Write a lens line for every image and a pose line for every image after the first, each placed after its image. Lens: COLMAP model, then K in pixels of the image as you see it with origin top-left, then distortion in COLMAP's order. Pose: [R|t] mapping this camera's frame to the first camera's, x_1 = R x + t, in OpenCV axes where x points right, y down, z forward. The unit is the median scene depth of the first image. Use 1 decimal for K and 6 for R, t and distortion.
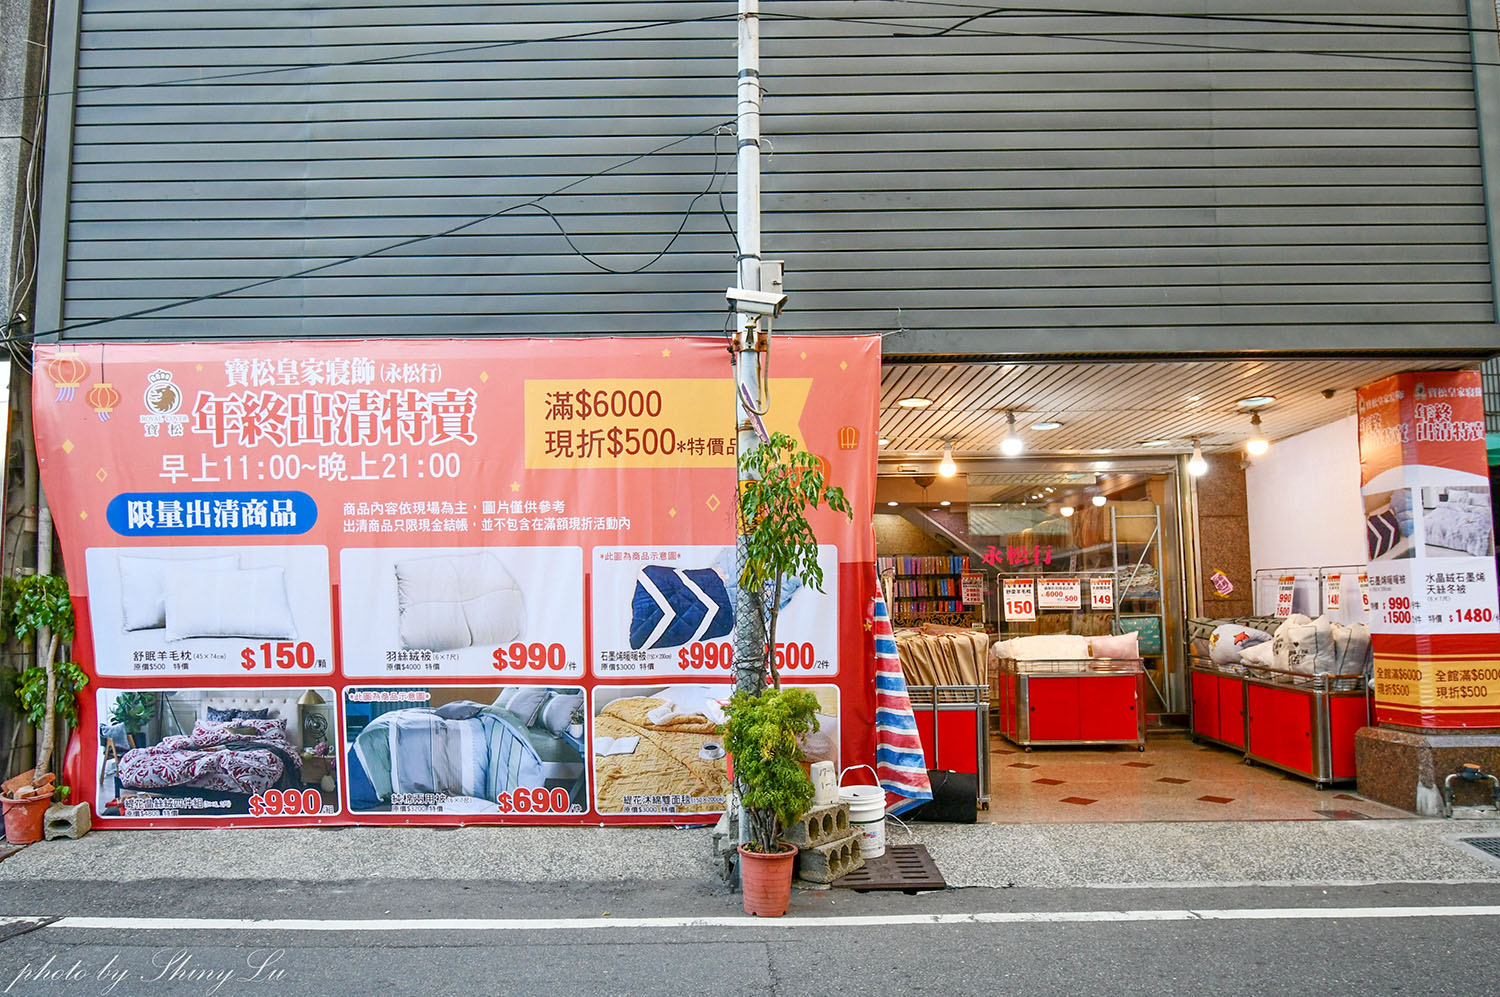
lens RADIAL K [[967.5, 0, 709.3], [0, 967.5, 561.8], [0, 0, 1]] dist [0.008079, 0.000057]
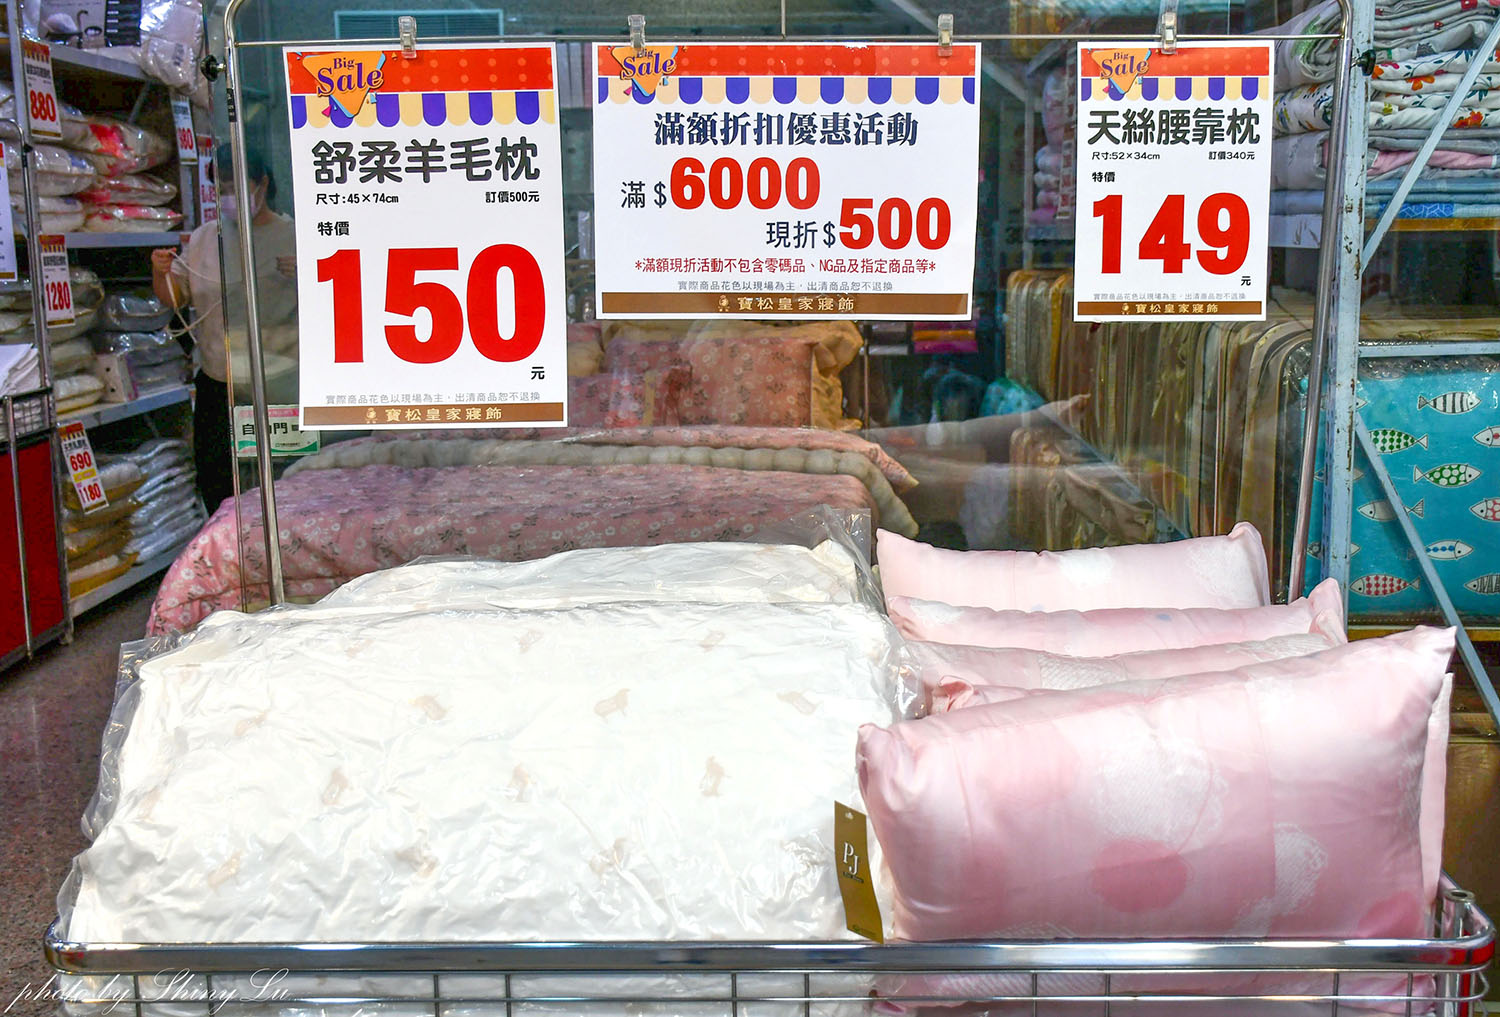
lens RADIAL K [[1624.6, 0, 733.1], [0, 1624.6, 471.8], [0, 0, 1]] dist [-0.025101, 0.000000]
pose [[0.999843, 0.002806, -0.017523, 0.363872], [0.000996, 0.976999, 0.213243, 0.026474], [0.017719, -0.213227, 0.976842, 0.826105]]
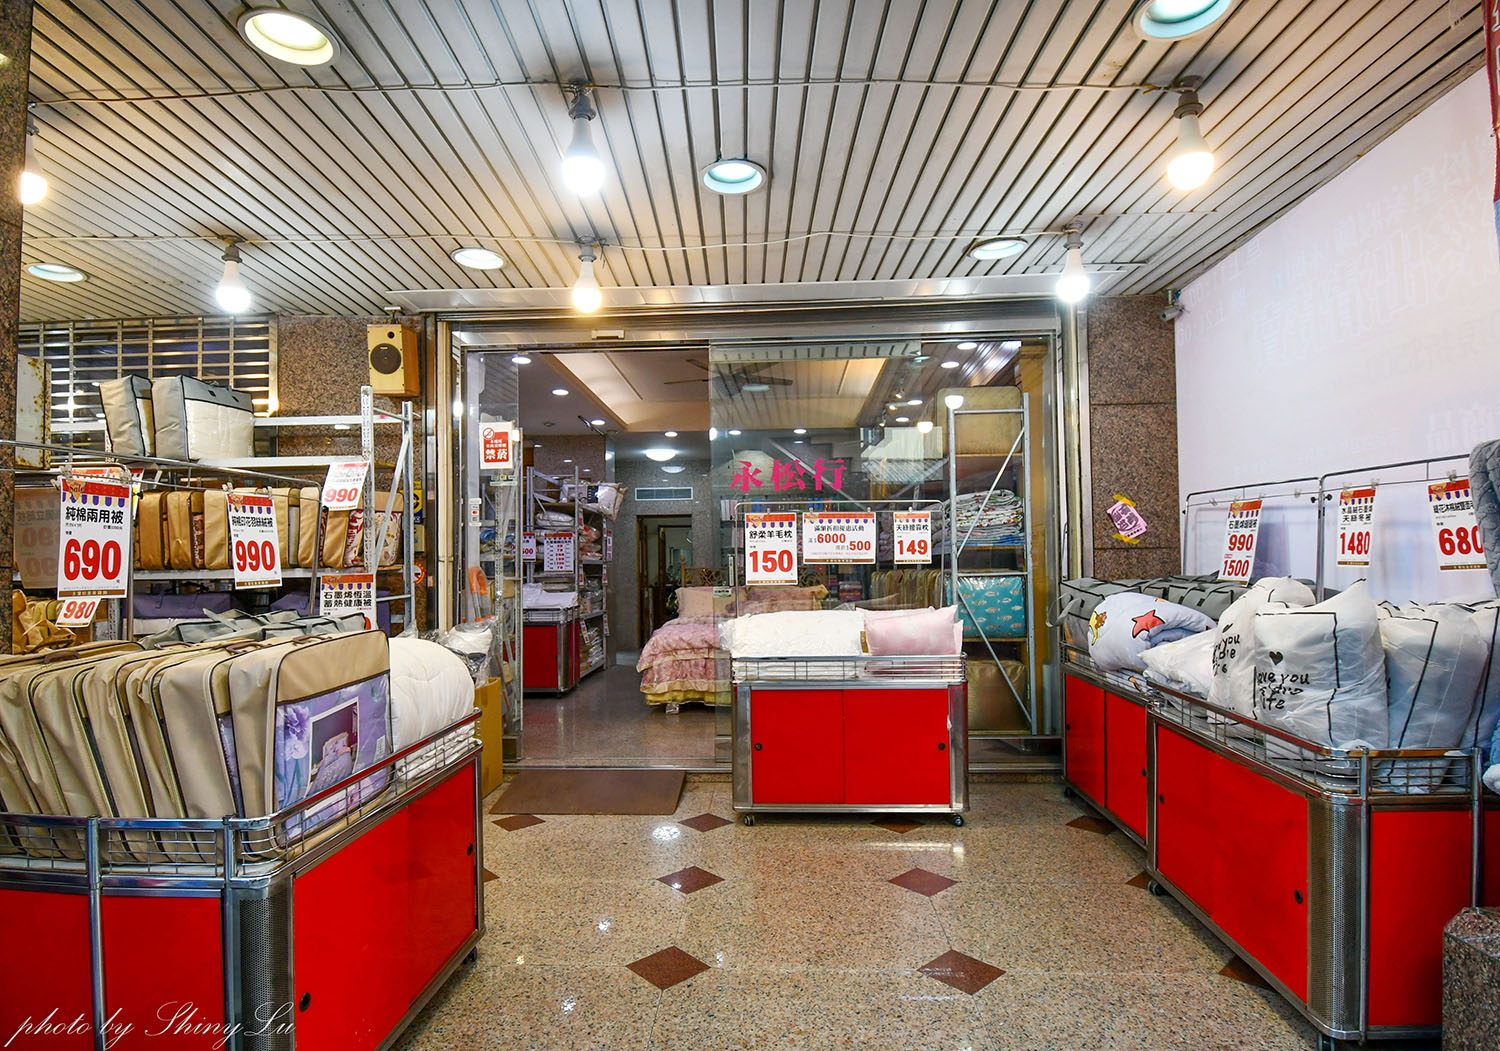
lens RADIAL K [[792.6, 0, 683.8], [0, 792.6, 567.5], [0, 0, 1]] dist [-0.005534, -0.002635]
pose [[0.997871, -0.001601, -0.065202, 0.303099], [0.005362, 0.998329, 0.057545, 0.023292], [0.065001, -0.057772, 0.996211, 0.523661]]
